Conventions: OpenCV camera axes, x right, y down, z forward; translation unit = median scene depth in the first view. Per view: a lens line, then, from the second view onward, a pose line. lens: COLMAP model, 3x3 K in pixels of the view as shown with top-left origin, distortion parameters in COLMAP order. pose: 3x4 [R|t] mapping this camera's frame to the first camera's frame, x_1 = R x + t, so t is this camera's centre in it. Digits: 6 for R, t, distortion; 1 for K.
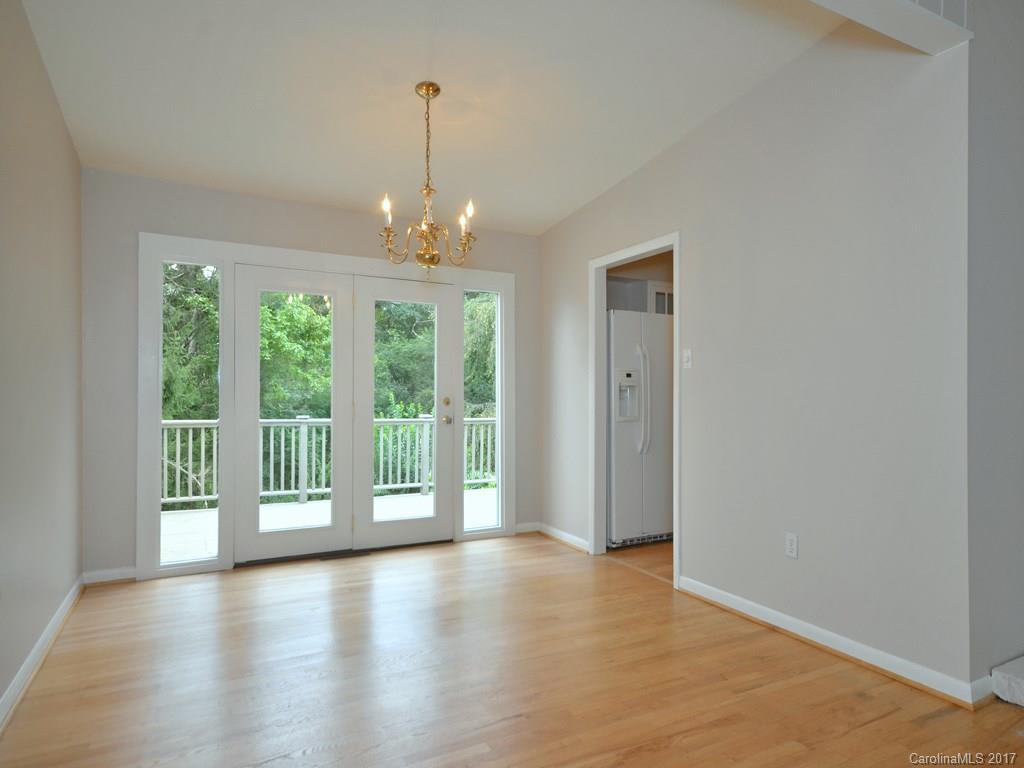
lens RADIAL K [[593.5, 0, 512.0], [0, 593.5, 384.0], [0, 0, 1]] dist [0.019865, 0.000078]
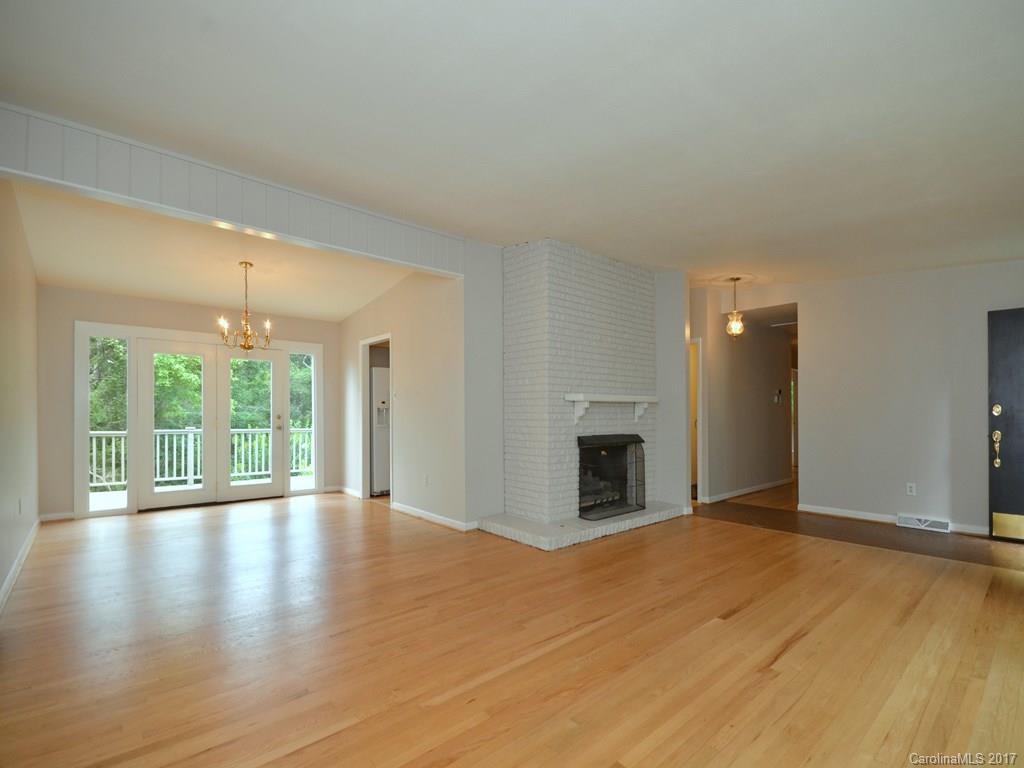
lens RADIAL K [[470.4, 0, 512.2], [0, 470.4, 405.4], [0, 0, 1]] dist [0.001978, -0.000518]
pose [[0.972311, -0.000917, 0.233687, 0.233432], [0.000173, 0.999995, 0.003204, -0.008956], [-0.233689, -0.003075, 0.972306, -0.501993]]
